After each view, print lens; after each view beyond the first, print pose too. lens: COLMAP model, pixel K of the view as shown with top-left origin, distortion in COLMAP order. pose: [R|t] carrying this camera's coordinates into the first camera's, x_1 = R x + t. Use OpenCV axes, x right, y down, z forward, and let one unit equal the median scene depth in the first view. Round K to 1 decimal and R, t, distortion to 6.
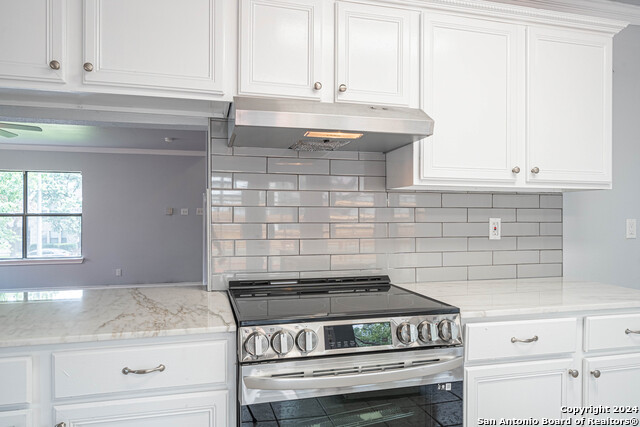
lens RADIAL K [[439.8, 0, 318.3], [0, 439.8, 218.4], [0, 0, 1]] dist [0.003884, 0.004142]
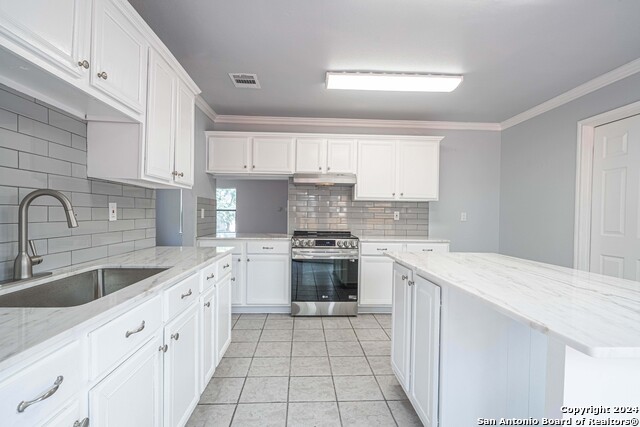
lens RADIAL K [[315.9, 0, 320.0], [0, 315.9, 213.5], [0, 0, 1]] dist [0.001094, 0.000077]
pose [[0.978719, 0.011758, -0.204866, 0.419833], [-0.013137, 0.999899, -0.005376, 0.032415], [0.204783, 0.007953, 0.978775, -1.106228]]
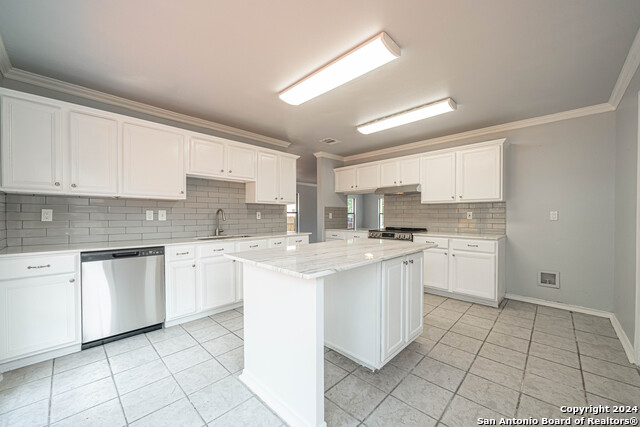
lens RADIAL K [[245.7, 0, 319.1], [0, 245.7, 217.5], [0, 0, 1]] dist [-0.000597, -0.000026]
pose [[0.515429, 0.007322, -0.856901, 1.582671], [-0.000772, 0.999967, 0.008080, 0.030240], [0.856932, -0.003503, 0.515418, -0.861245]]
